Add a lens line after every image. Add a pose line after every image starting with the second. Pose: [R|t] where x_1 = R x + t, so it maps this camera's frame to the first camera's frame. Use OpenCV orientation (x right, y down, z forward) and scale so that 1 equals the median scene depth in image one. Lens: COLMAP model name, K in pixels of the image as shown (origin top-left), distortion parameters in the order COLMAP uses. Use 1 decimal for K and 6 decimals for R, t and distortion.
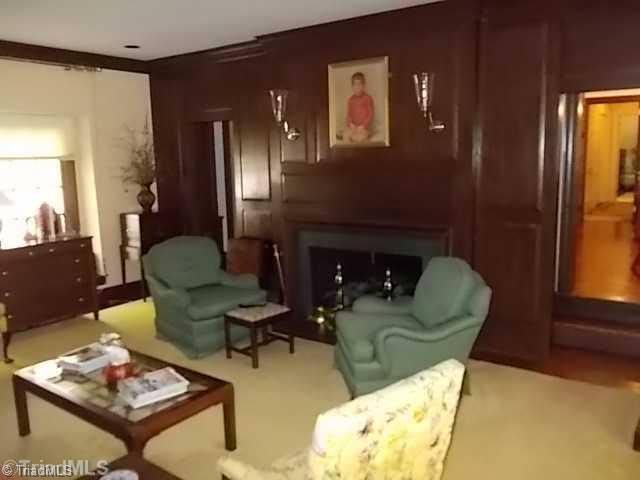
lens RADIAL K [[541.8, 0, 320.2], [0, 541.8, 239.2], [0, 0, 1]] dist [-0.007618, -0.004269]
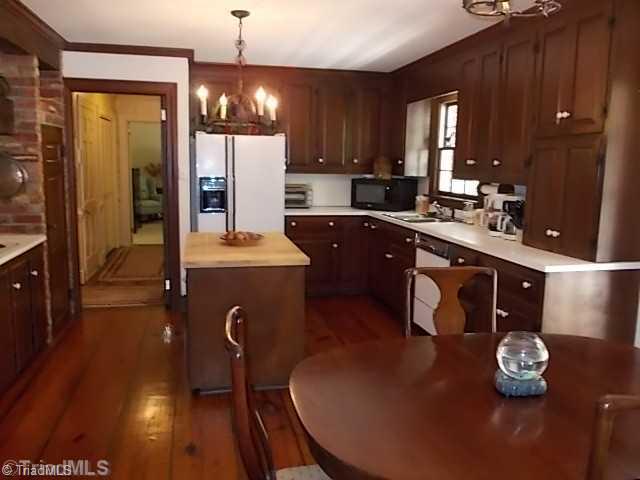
lens RADIAL K [[541.8, 0, 320.2], [0, 541.8, 239.4], [0, 0, 1]] dist [-0.007618, -0.004269]
pose [[0.670501, -0.072303, 0.738377, 0.192363], [0.084823, 0.996185, 0.020523, -0.063274], [-0.737043, 0.048870, 0.674076, 0.346979]]
